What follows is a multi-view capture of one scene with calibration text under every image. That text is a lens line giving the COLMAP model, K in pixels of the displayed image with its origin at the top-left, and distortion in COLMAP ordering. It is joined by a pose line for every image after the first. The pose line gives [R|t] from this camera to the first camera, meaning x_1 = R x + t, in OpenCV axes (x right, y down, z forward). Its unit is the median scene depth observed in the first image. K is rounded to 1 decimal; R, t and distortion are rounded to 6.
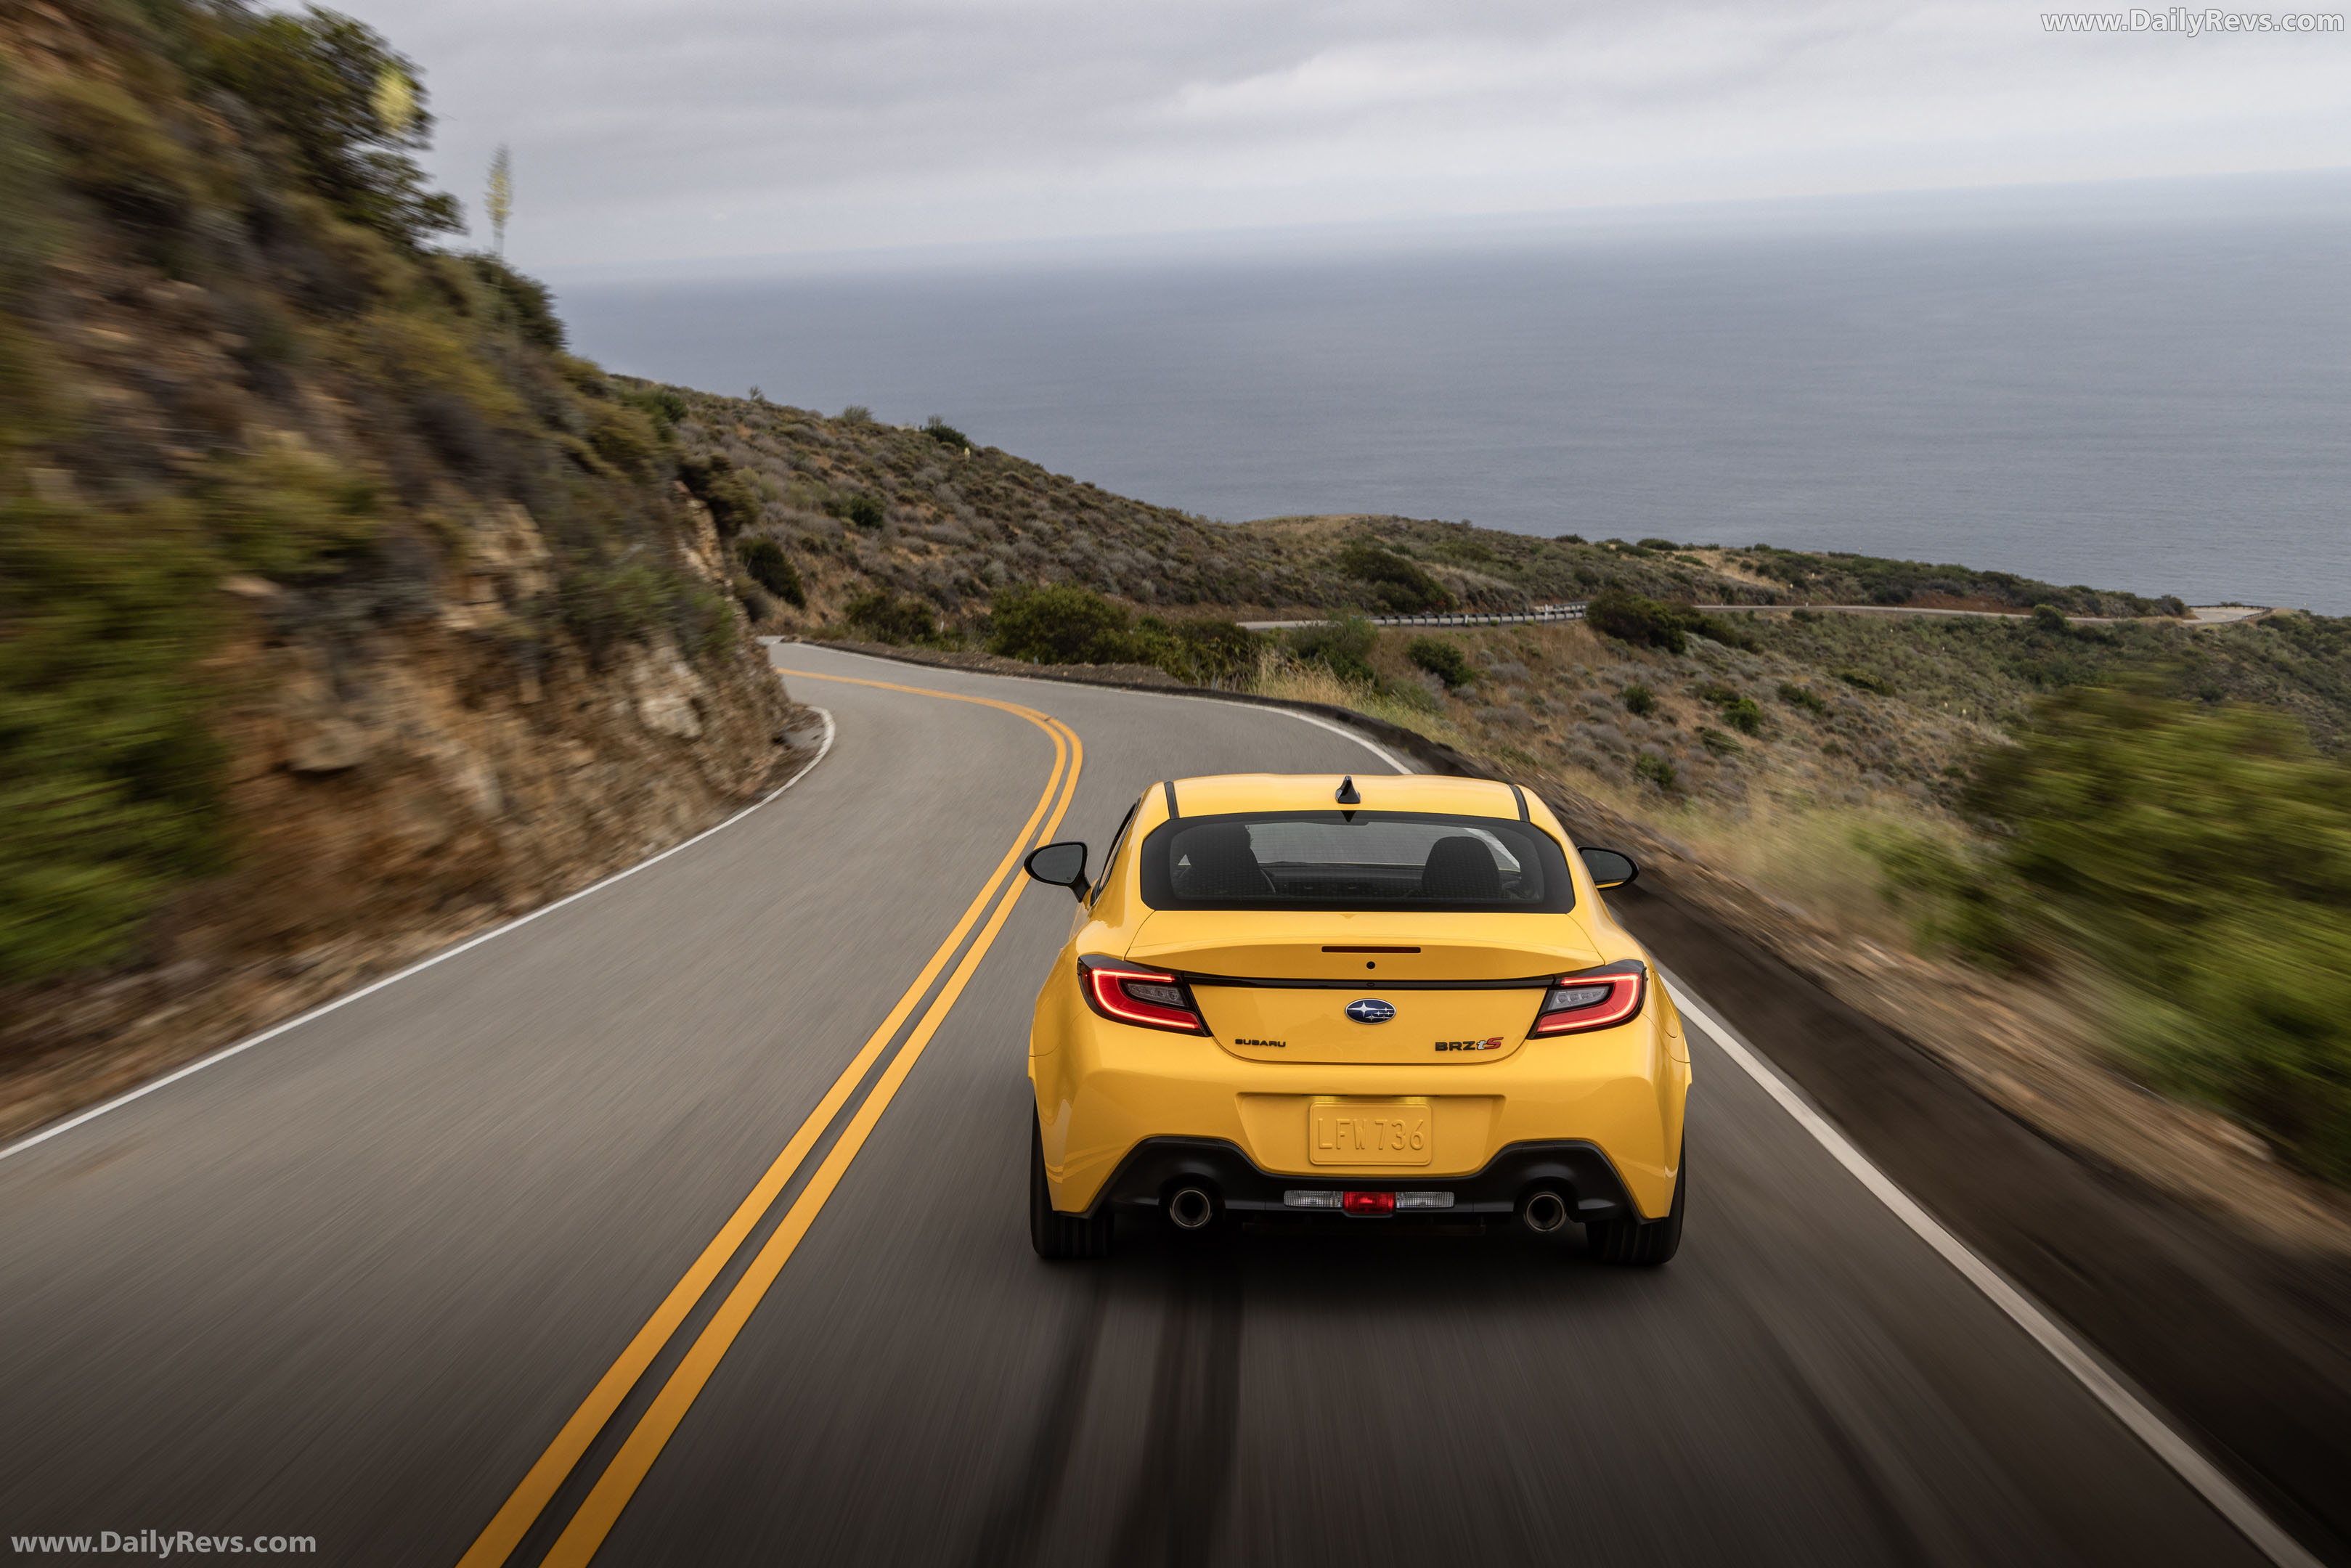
lens RADIAL K [[2608.6, 0, 1187.7], [0, 2608.6, 775.3], [0, 0, 1]] dist [0.045682, 0.000000]
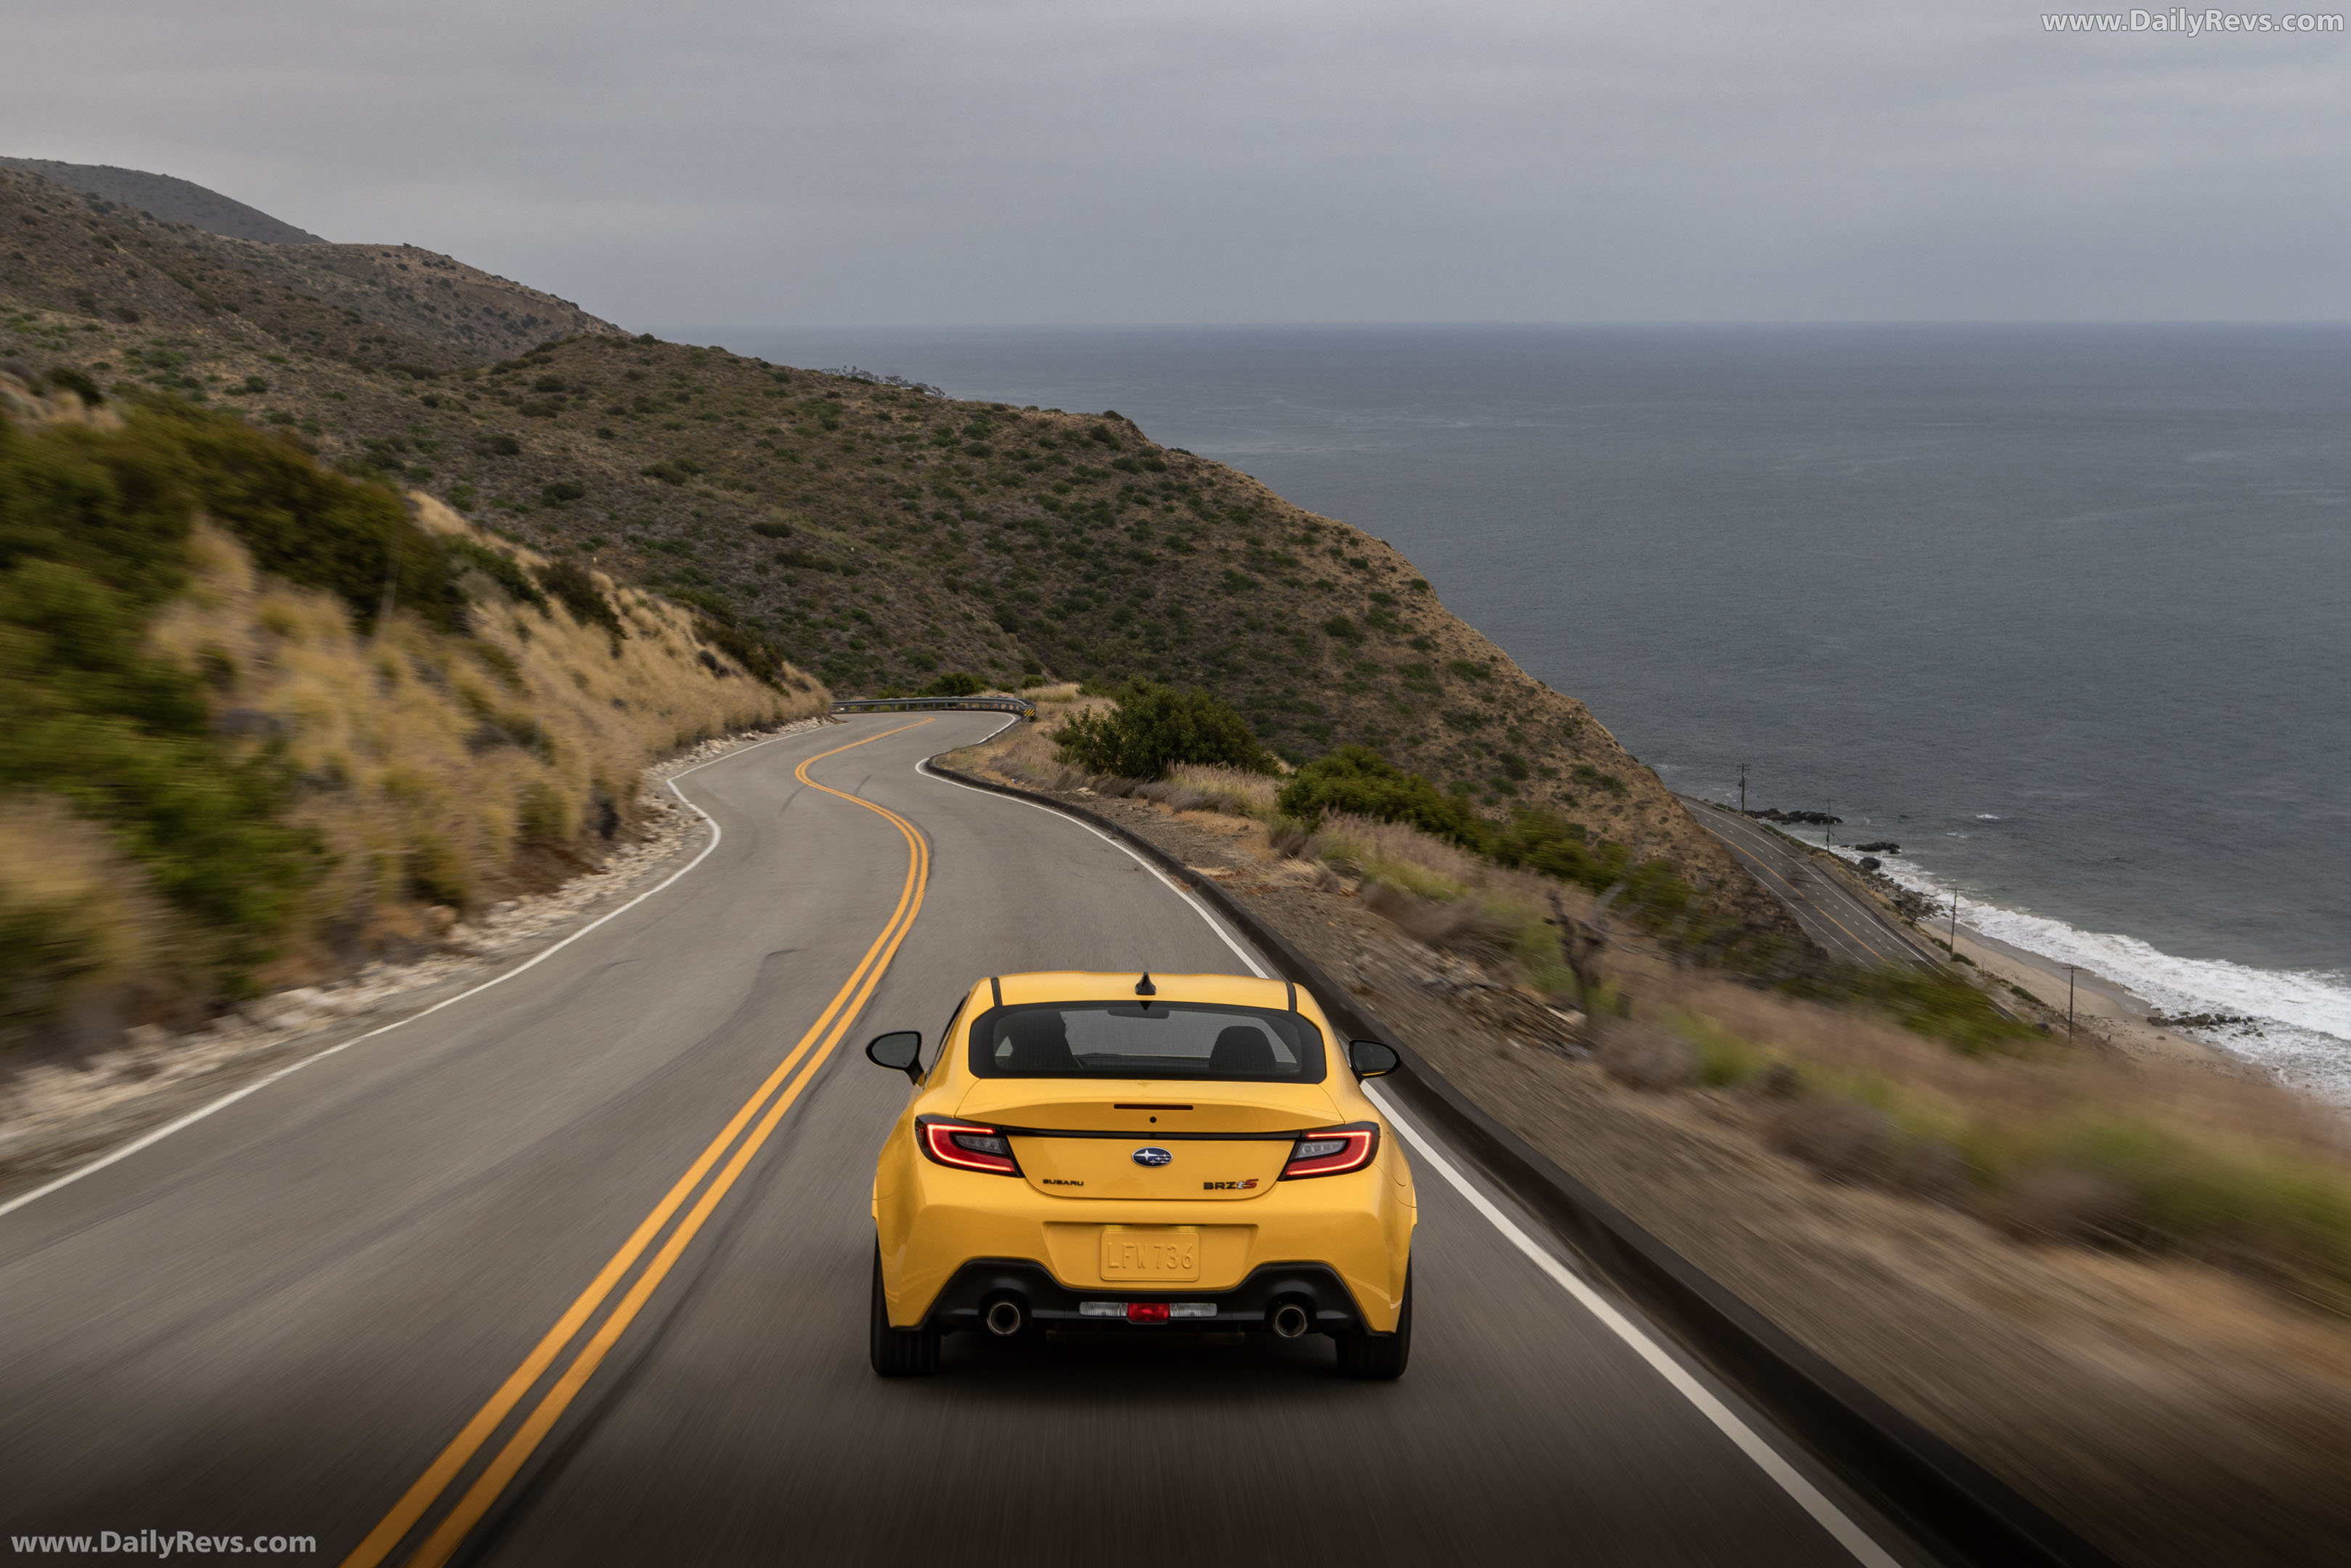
lens RADIAL K [[3024.5, 0, 1262.2], [0, 3024.5, 804.8], [0, 0, 1]] dist [0.157466, 0.000000]
pose [[0.996919, 0.015155, 0.076959, 0.008270], [-0.010029, 0.997731, -0.066570, 0.018128], [-0.077794, 0.065593, 0.994809, -0.445136]]
